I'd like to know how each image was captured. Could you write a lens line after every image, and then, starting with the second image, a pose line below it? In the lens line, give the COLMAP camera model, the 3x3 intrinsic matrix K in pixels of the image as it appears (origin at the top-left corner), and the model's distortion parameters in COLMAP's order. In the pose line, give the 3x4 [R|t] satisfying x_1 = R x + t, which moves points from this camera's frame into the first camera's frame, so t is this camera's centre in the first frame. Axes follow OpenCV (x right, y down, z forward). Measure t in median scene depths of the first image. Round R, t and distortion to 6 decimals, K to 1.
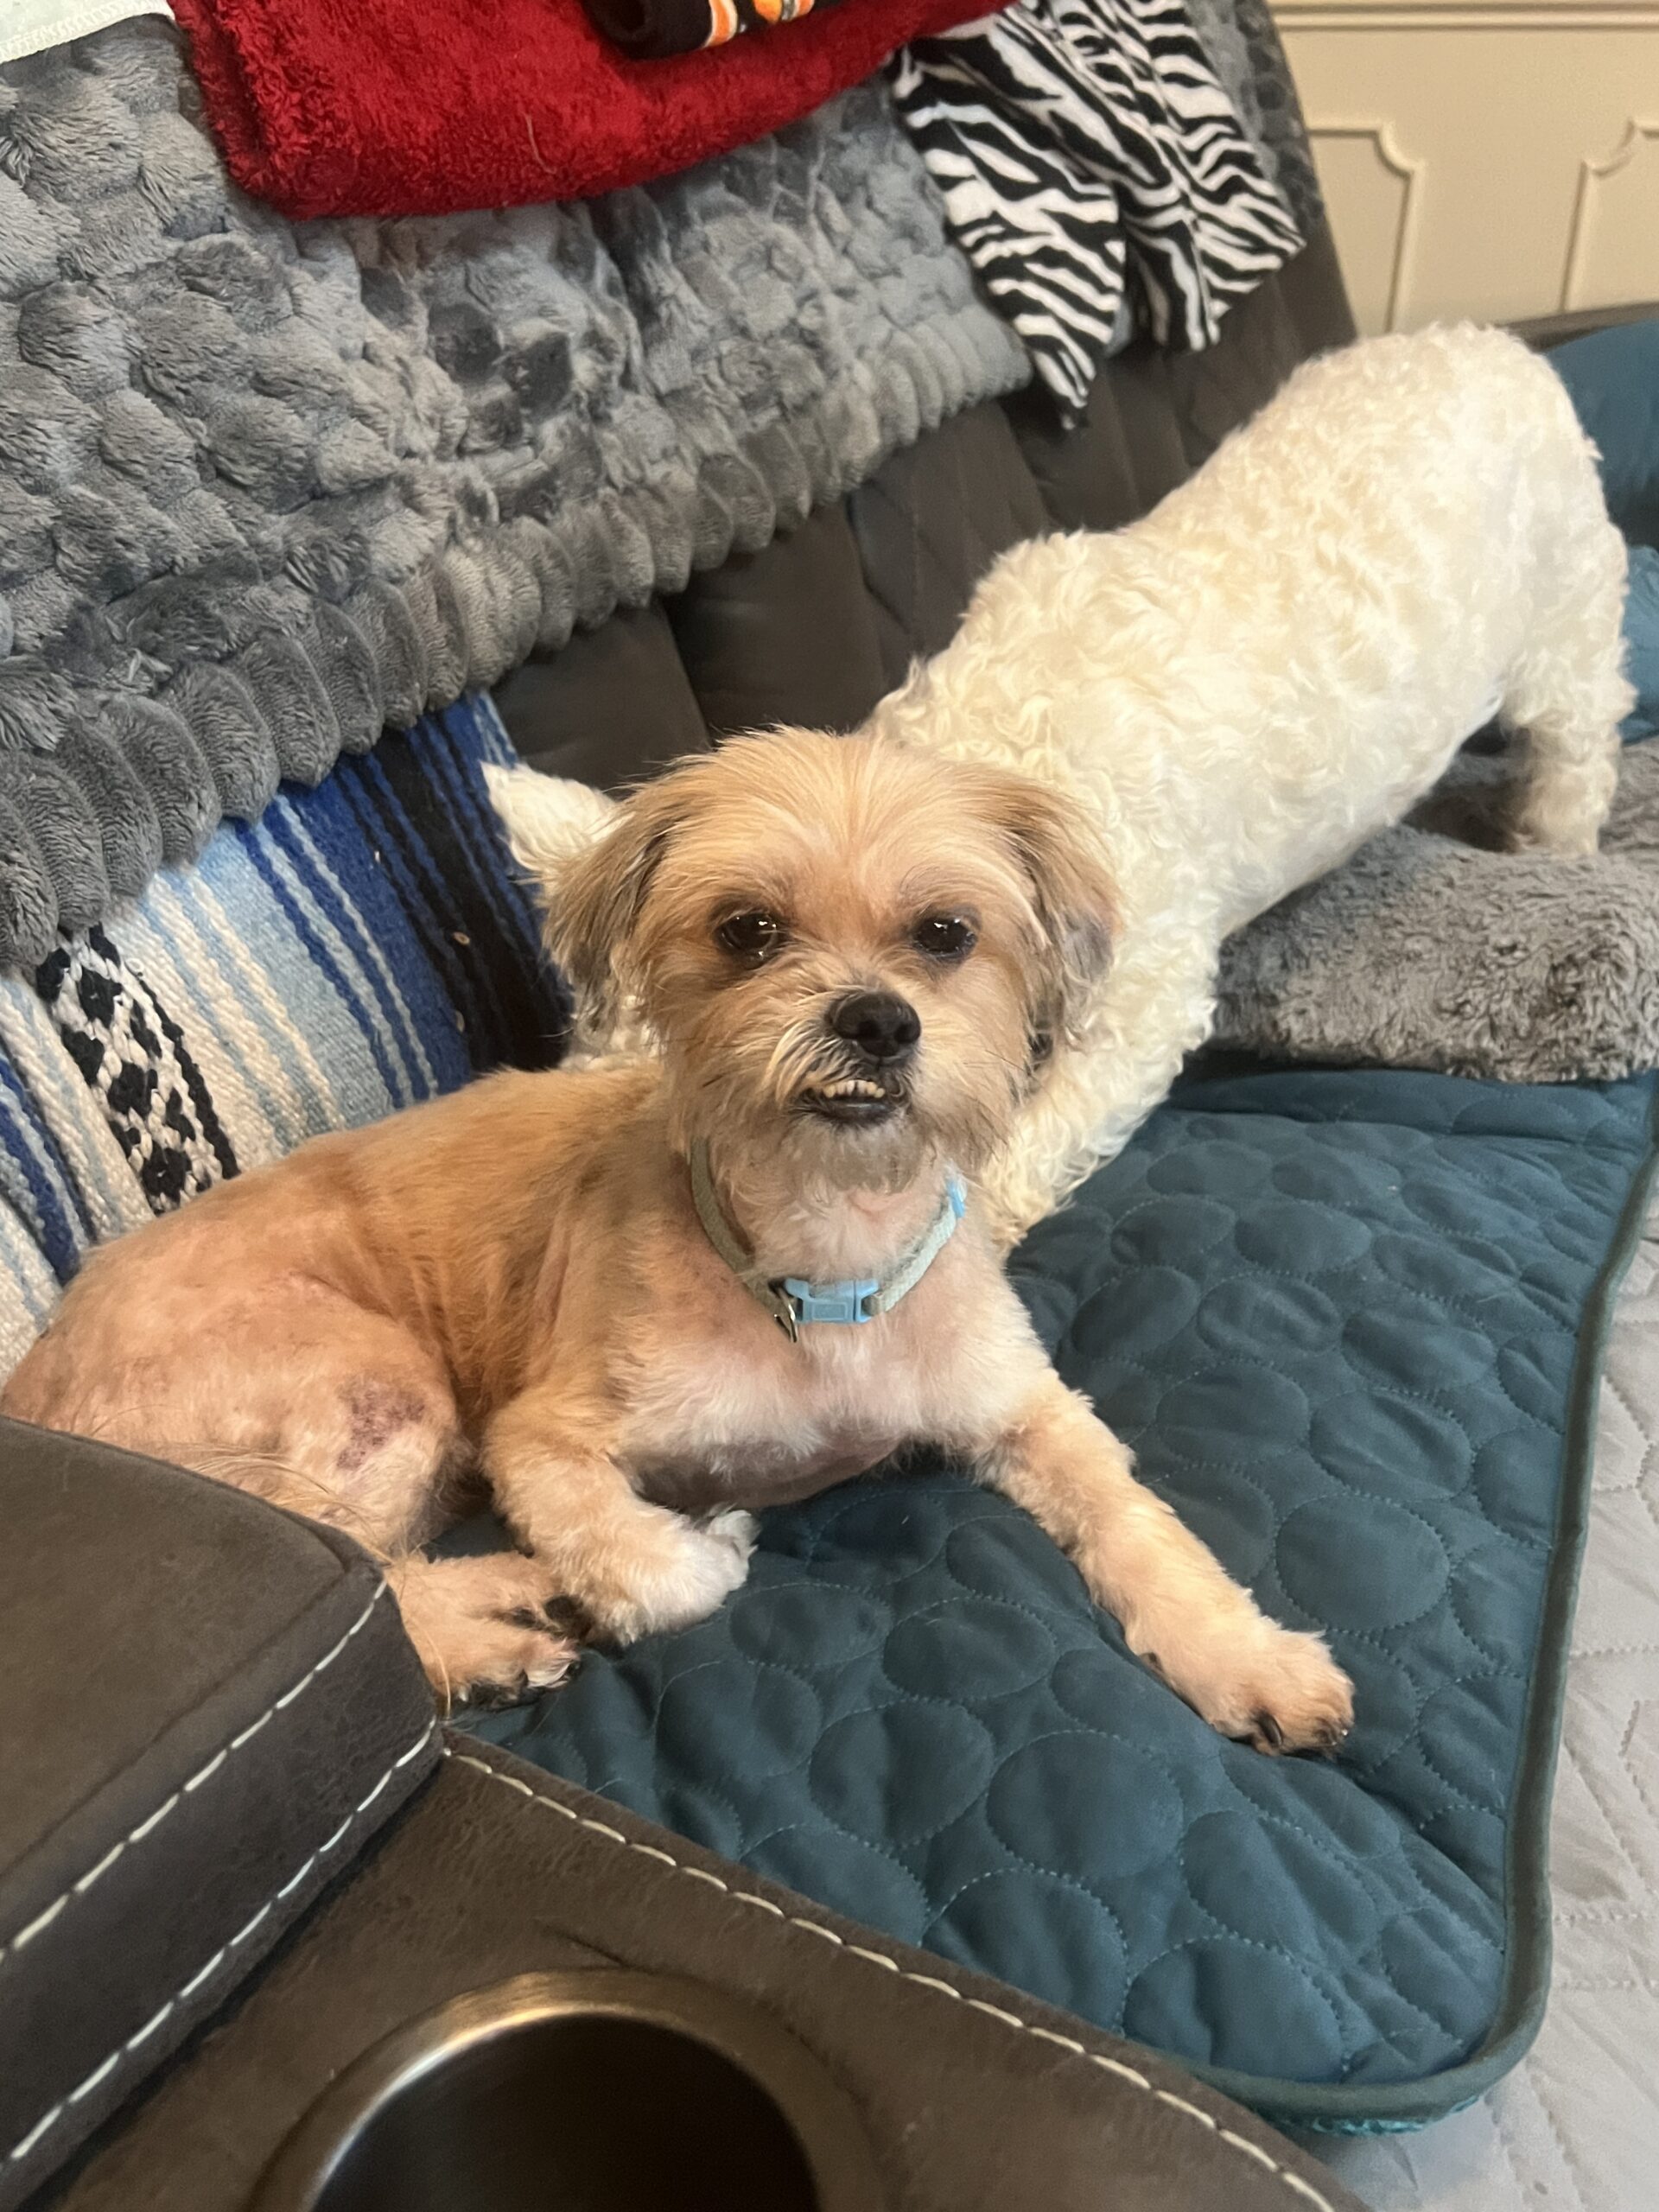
lens RADIAL K [[1926.3, 0, 829.5], [0, 1926.3, 1106.0], [0, 0, 1]] dist [0.011803, 0.007615]
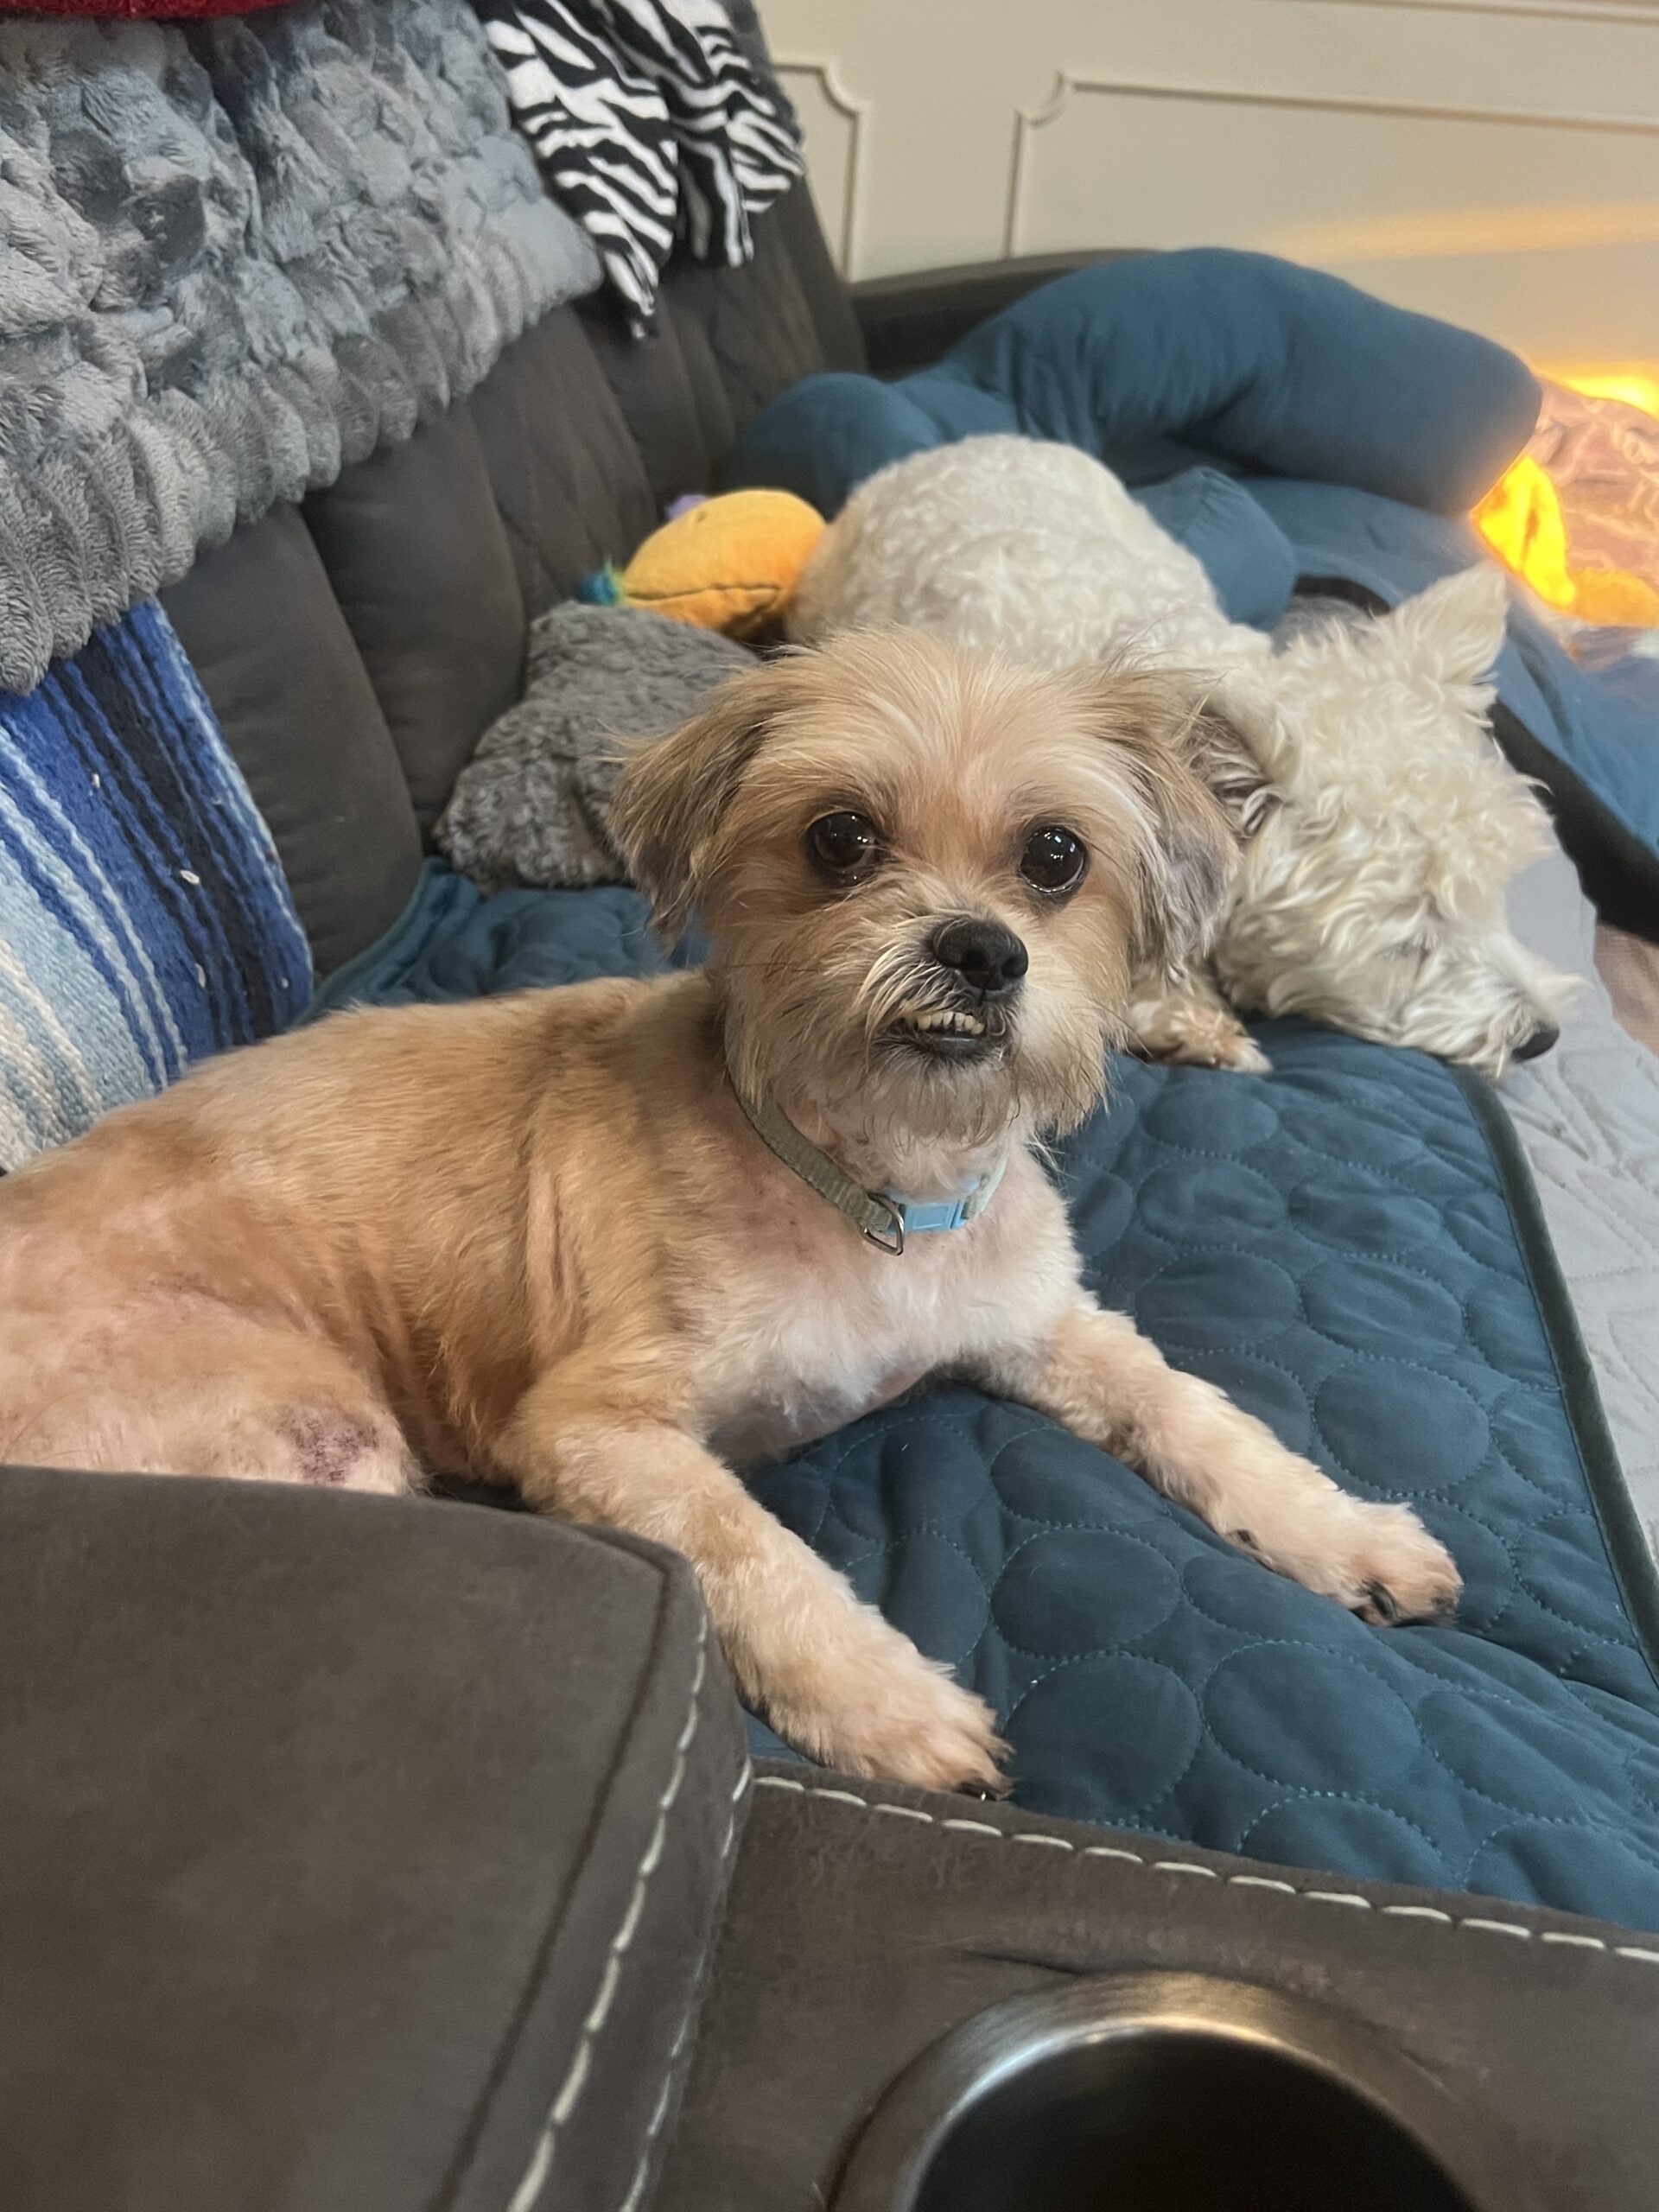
lens RADIAL K [[1959.8, 0, 829.5], [0, 1959.8, 1106.0], [0, 0, 1]] dist [0.002723, 0.024432]
pose [[0.950411, -0.093486, 0.296614, -0.160263], [0.090484, 0.995612, 0.023865, 0.014919], [-0.297544, 0.004157, 0.954699, 0.080384]]
